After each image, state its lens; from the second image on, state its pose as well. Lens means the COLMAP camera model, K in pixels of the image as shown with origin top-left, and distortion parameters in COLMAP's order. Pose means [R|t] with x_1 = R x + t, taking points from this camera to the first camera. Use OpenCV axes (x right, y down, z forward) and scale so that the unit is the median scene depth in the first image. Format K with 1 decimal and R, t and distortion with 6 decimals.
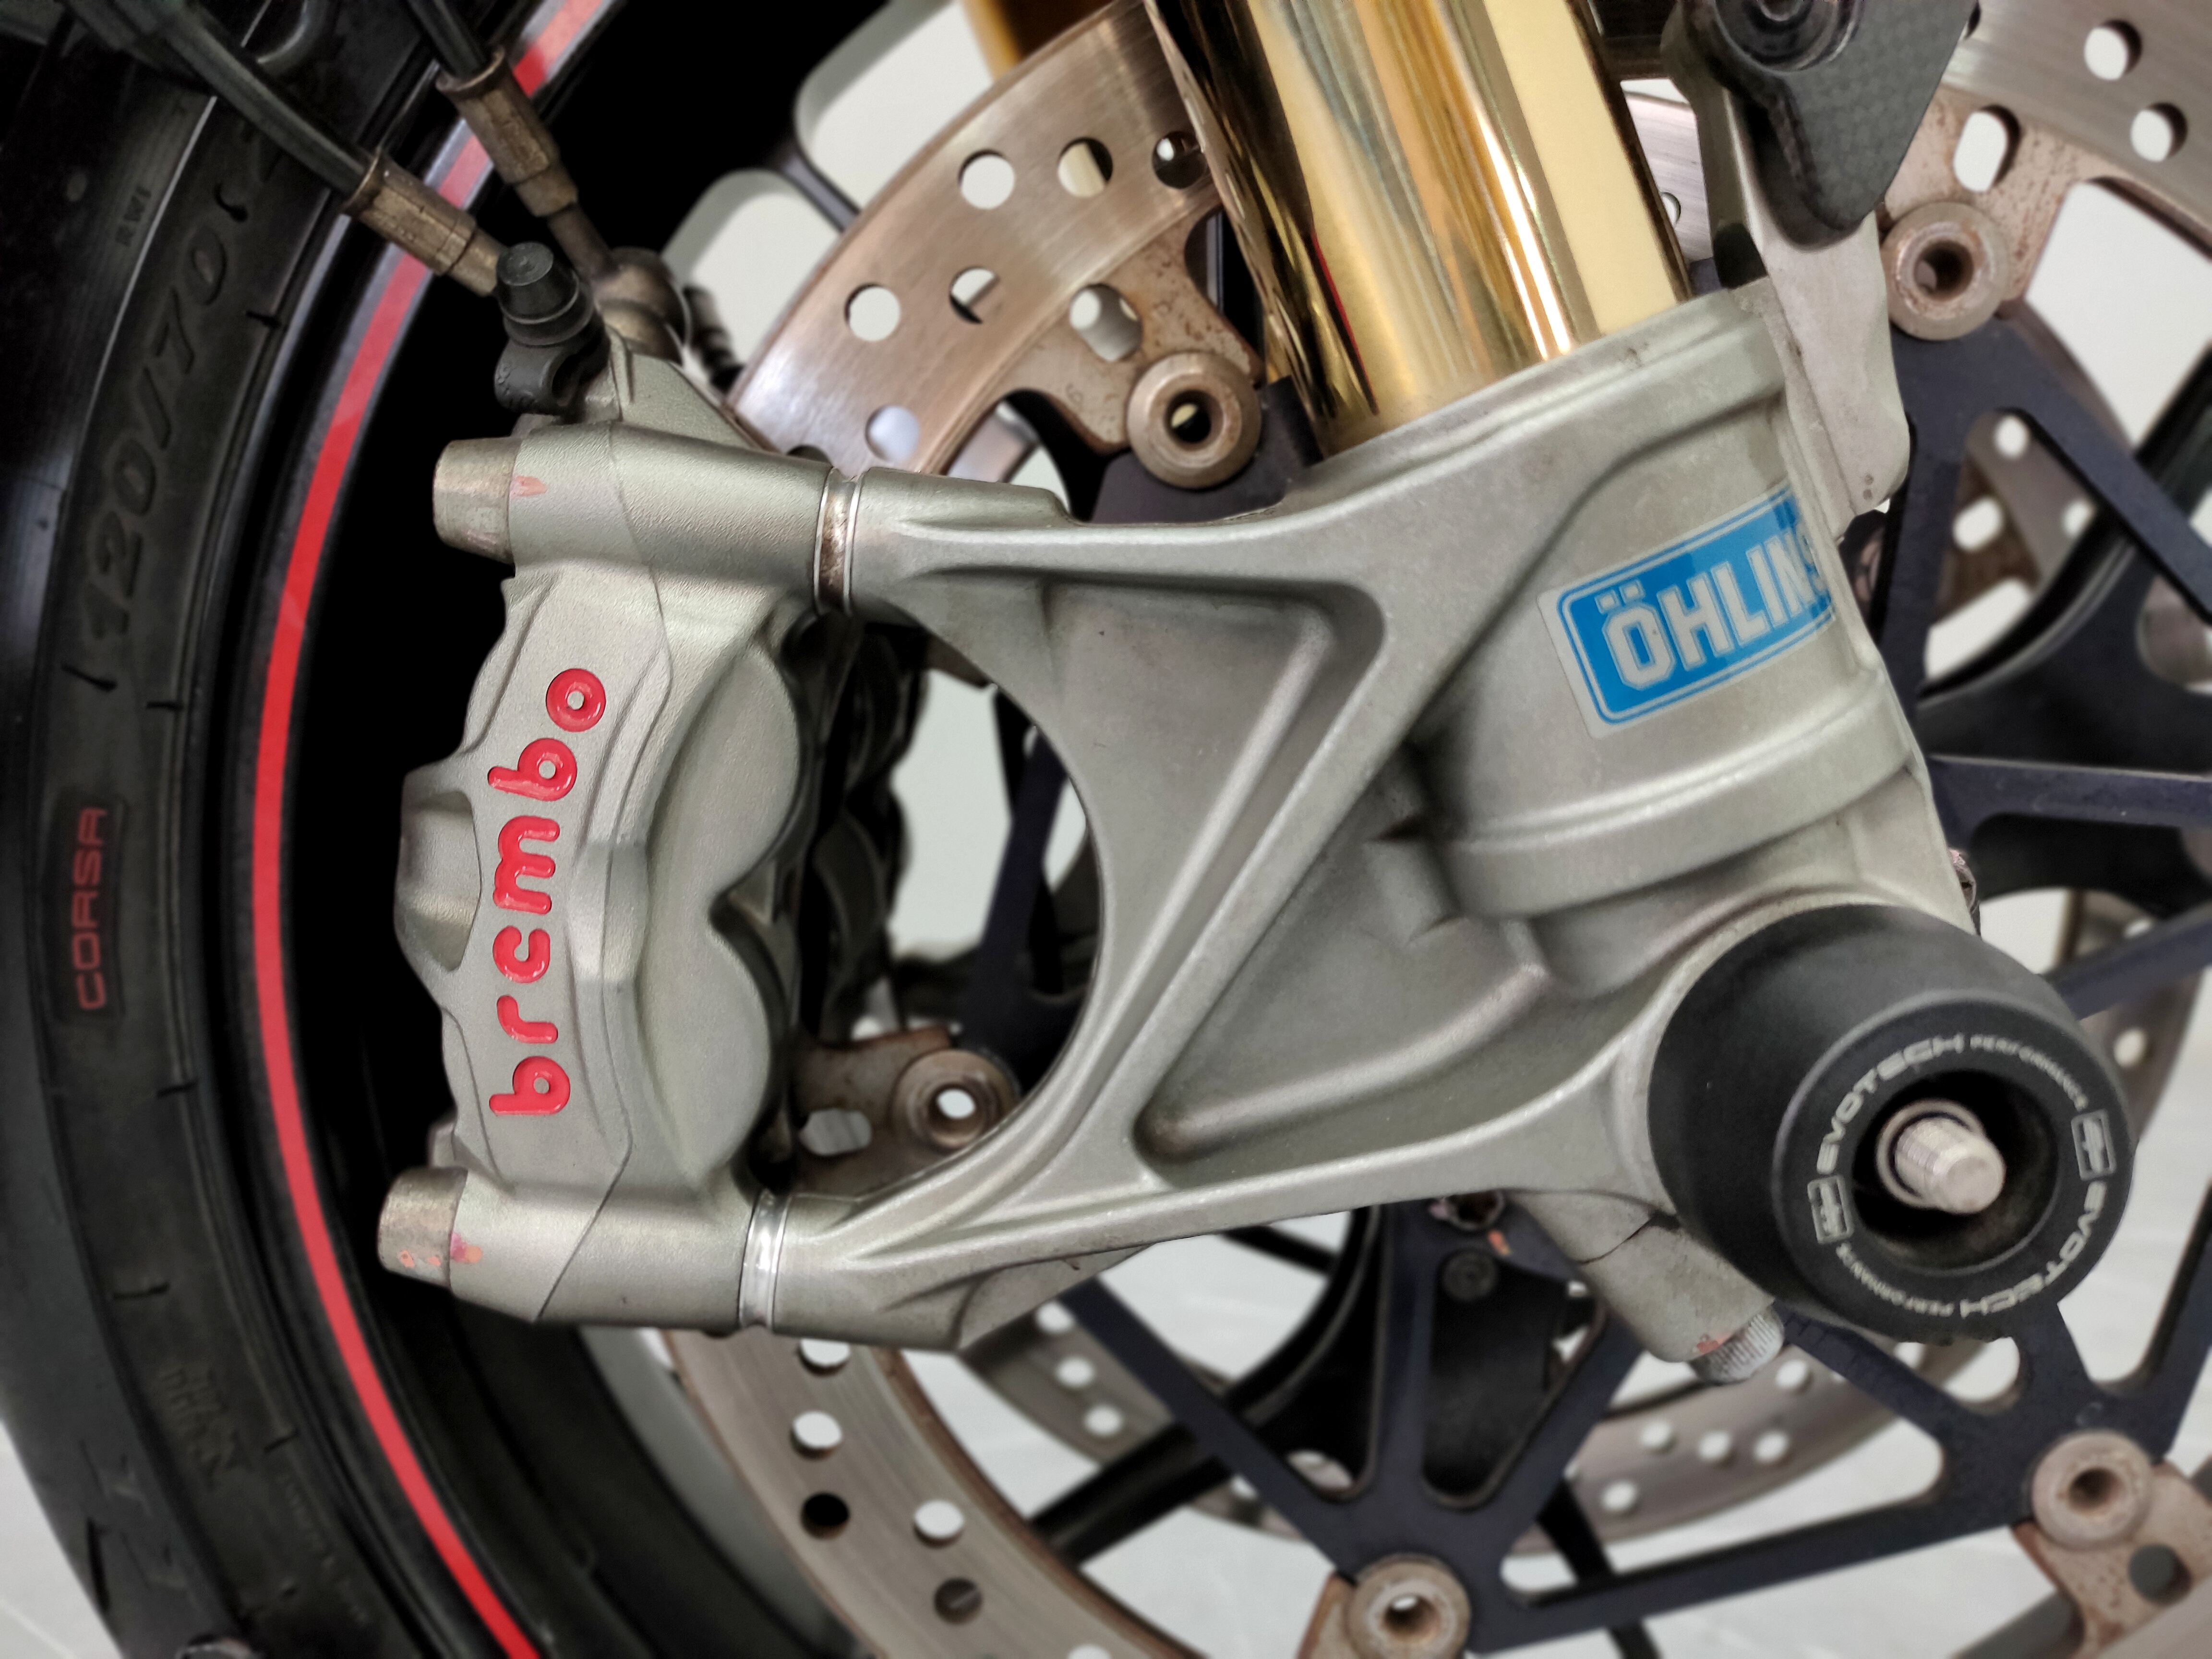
lens RADIAL K [[1762.2, 0, 1106.0], [0, 1762.2, 829.5], [0, 0, 1]] dist [0.006051, -0.002329]
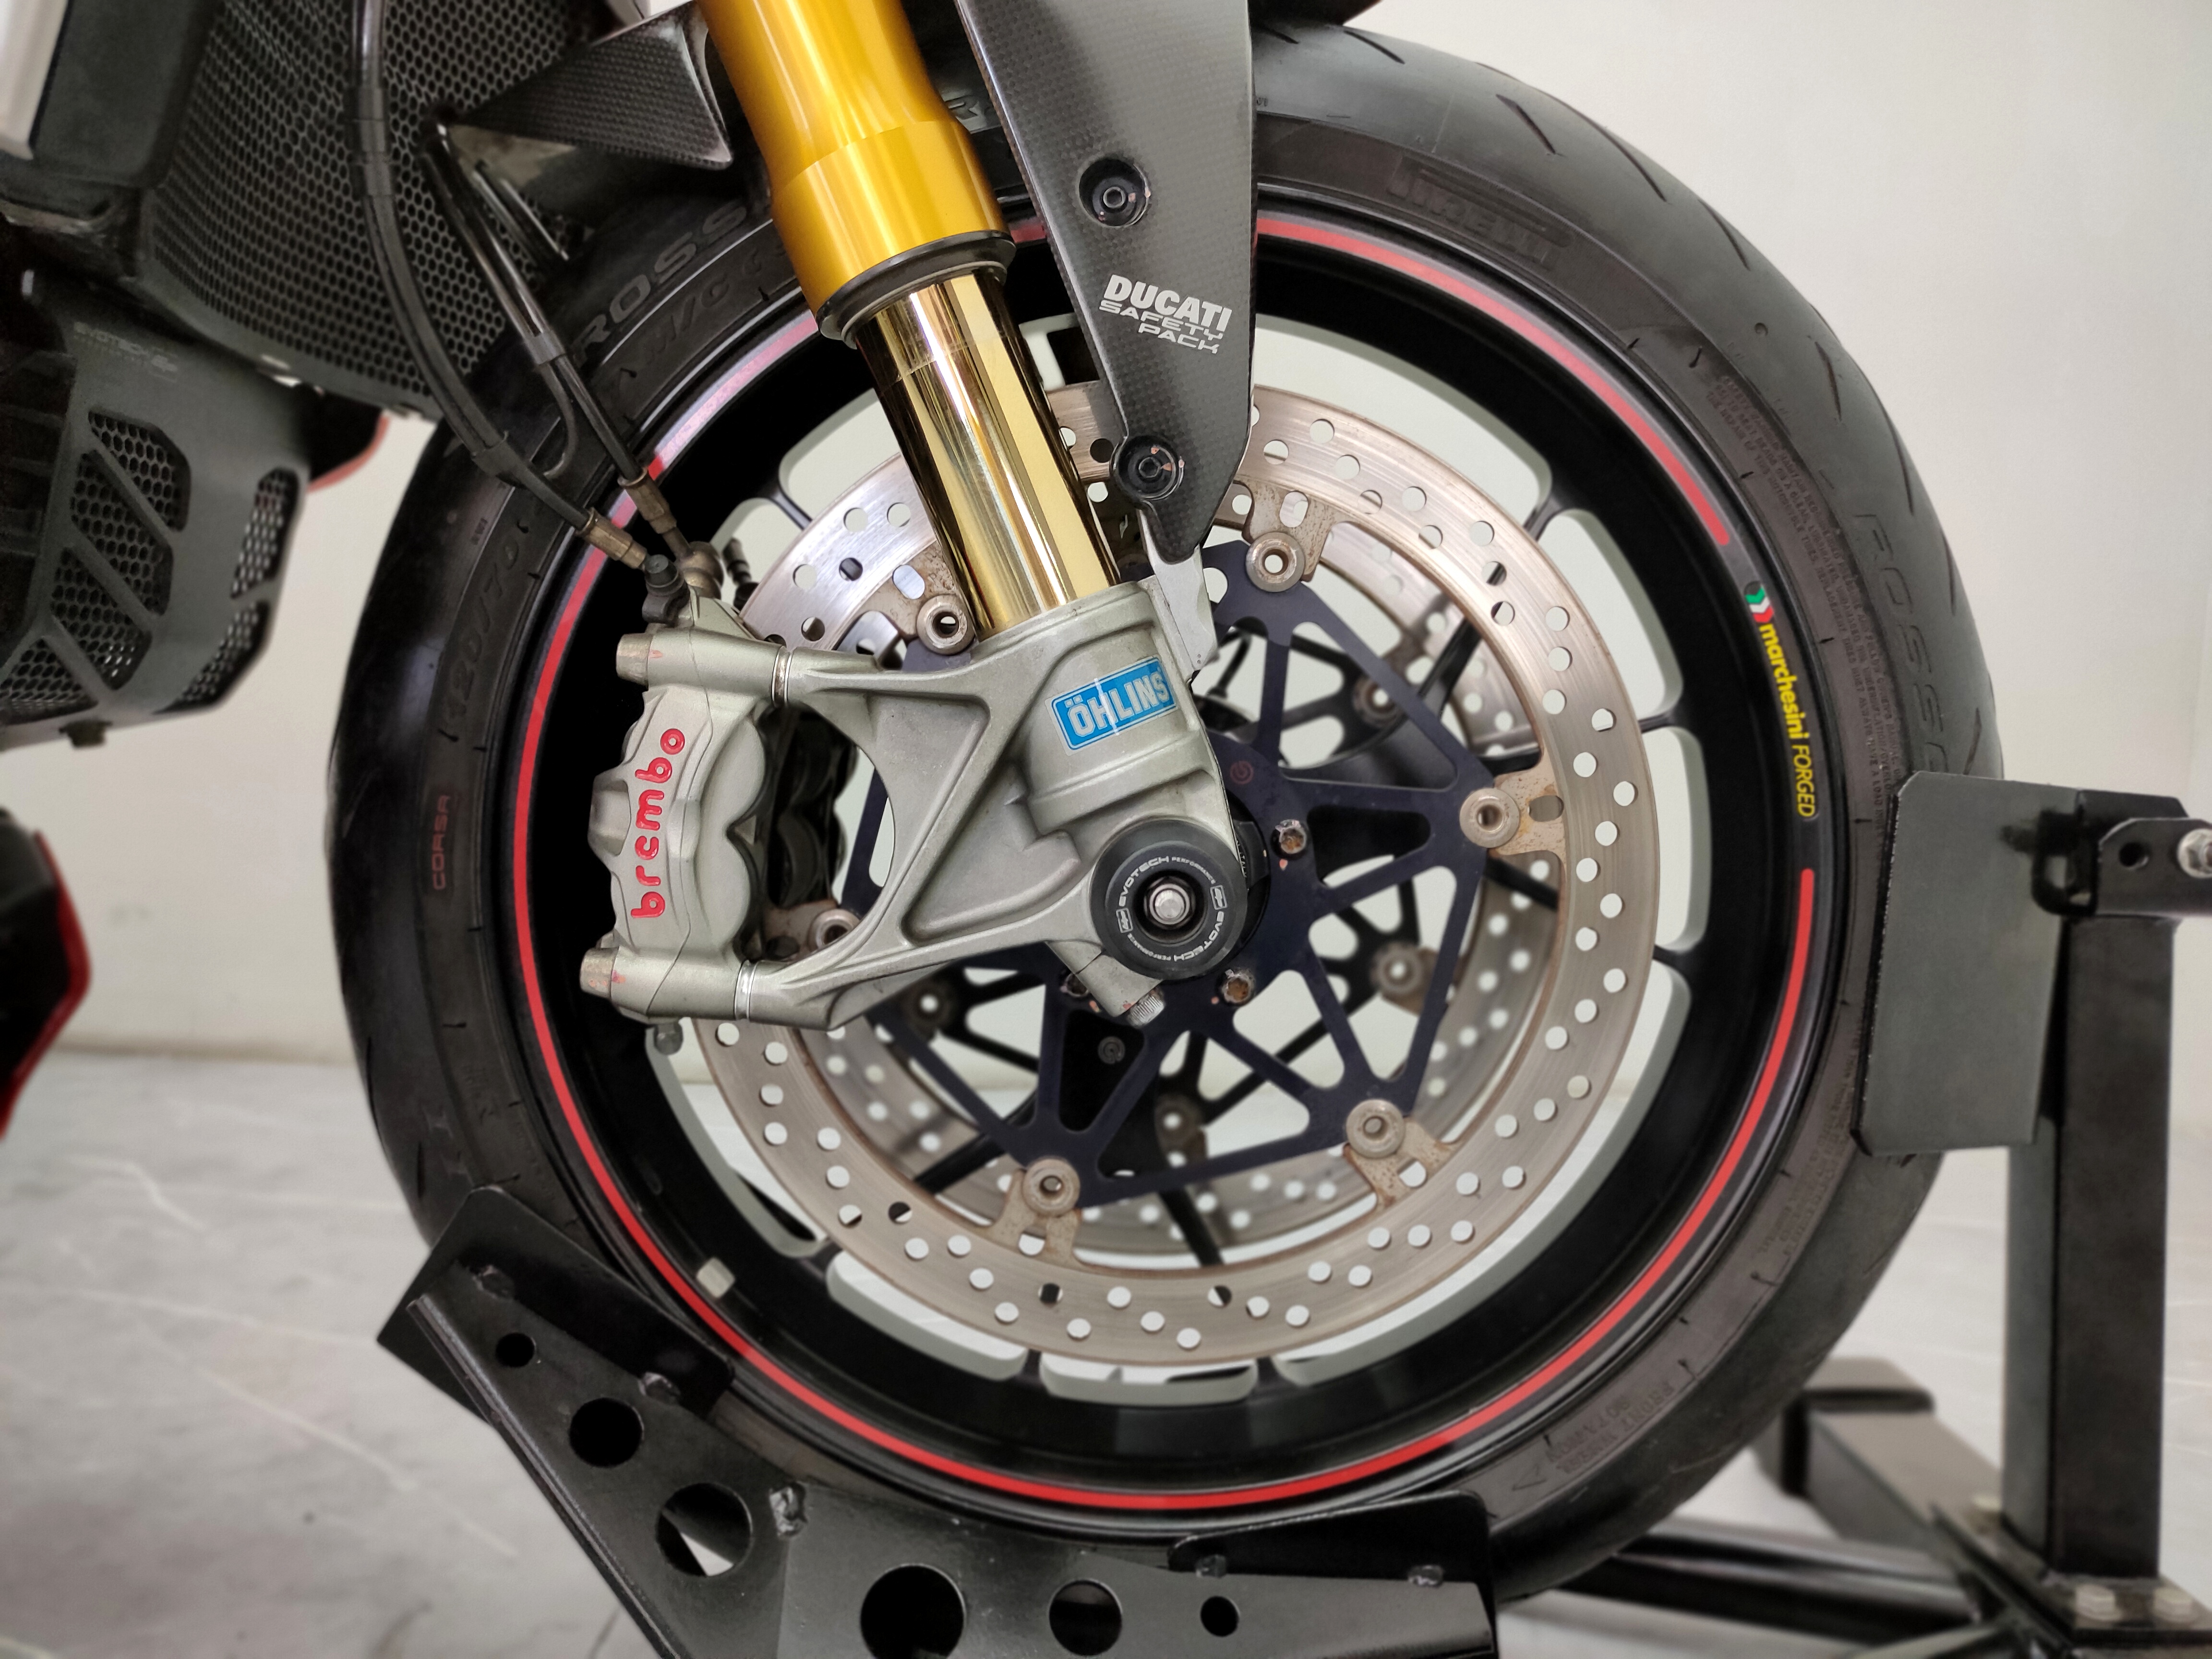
lens RADIAL K [[1758.2, 0, 1106.0], [0, 1758.2, 829.5], [0, 0, 1]] dist [0.033570, -0.002012]
pose [[0.999761, 0.008738, -0.020056, 0.328668], [-0.010134, 0.997456, -0.070561, 0.202437], [0.019389, 0.070747, 0.997306, -1.332071]]
